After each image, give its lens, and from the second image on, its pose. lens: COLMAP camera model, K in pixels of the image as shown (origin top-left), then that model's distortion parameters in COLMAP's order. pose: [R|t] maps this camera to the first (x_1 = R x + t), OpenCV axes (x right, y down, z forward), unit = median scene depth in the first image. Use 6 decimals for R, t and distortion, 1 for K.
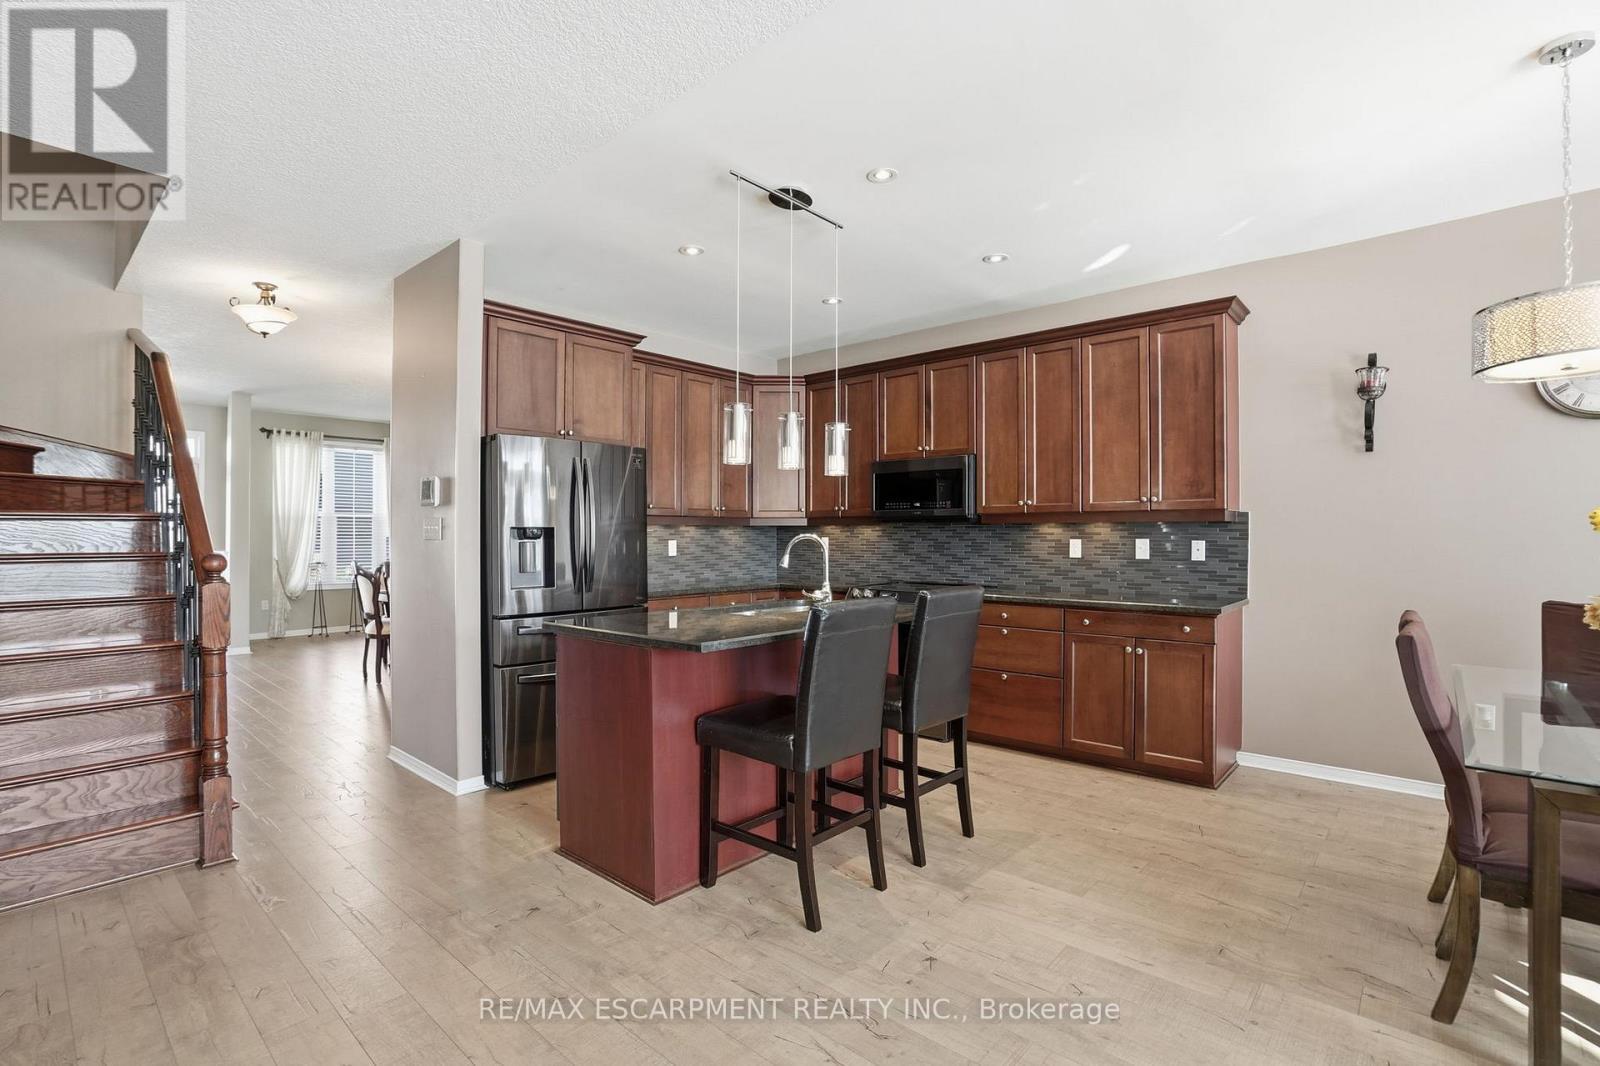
lens RADIAL K [[732.5, 0, 783.4], [0, 732.5, 535.8], [0, 0, 1]] dist [-0.030749, 0.008447]
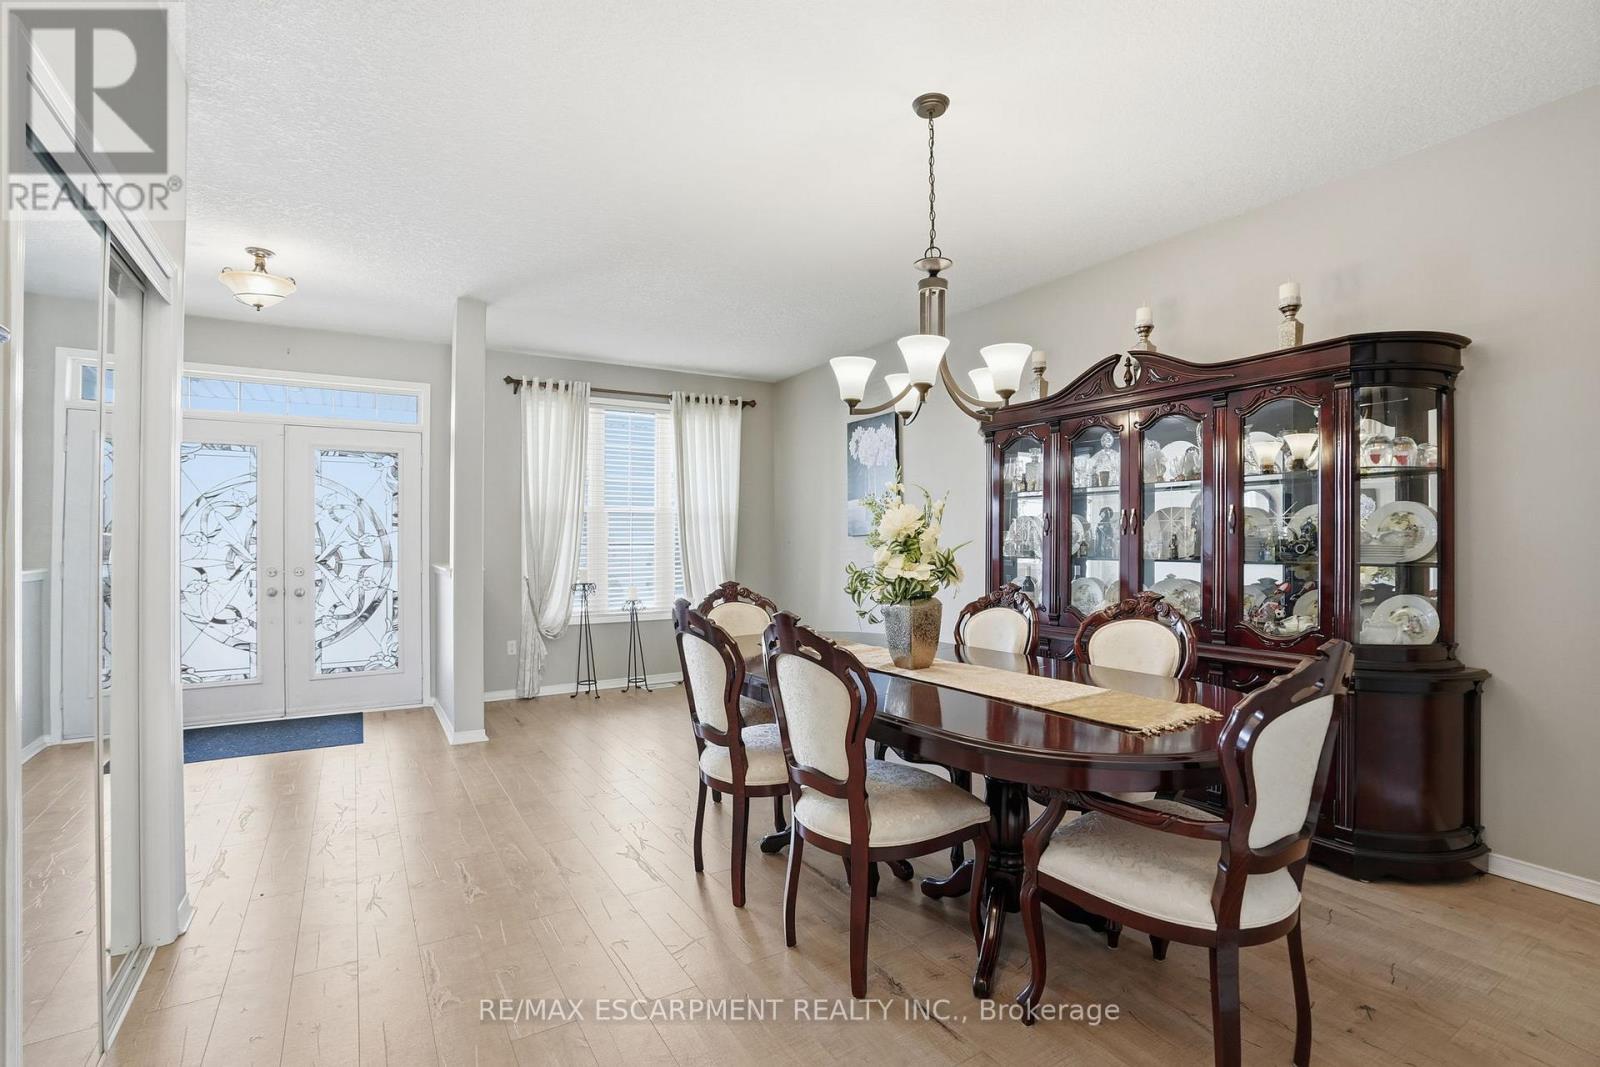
lens RADIAL K [[732.5, 0, 797.9], [0, 732.5, 533.4], [0, 0, 1]] dist [-0.030749, 0.008447]
pose [[0.963015, -0.011222, -0.269213, -0.289347], [0.008284, 0.999893, -0.012048, 0.002766], [0.269319, 0.009372, 0.963005, 0.432821]]
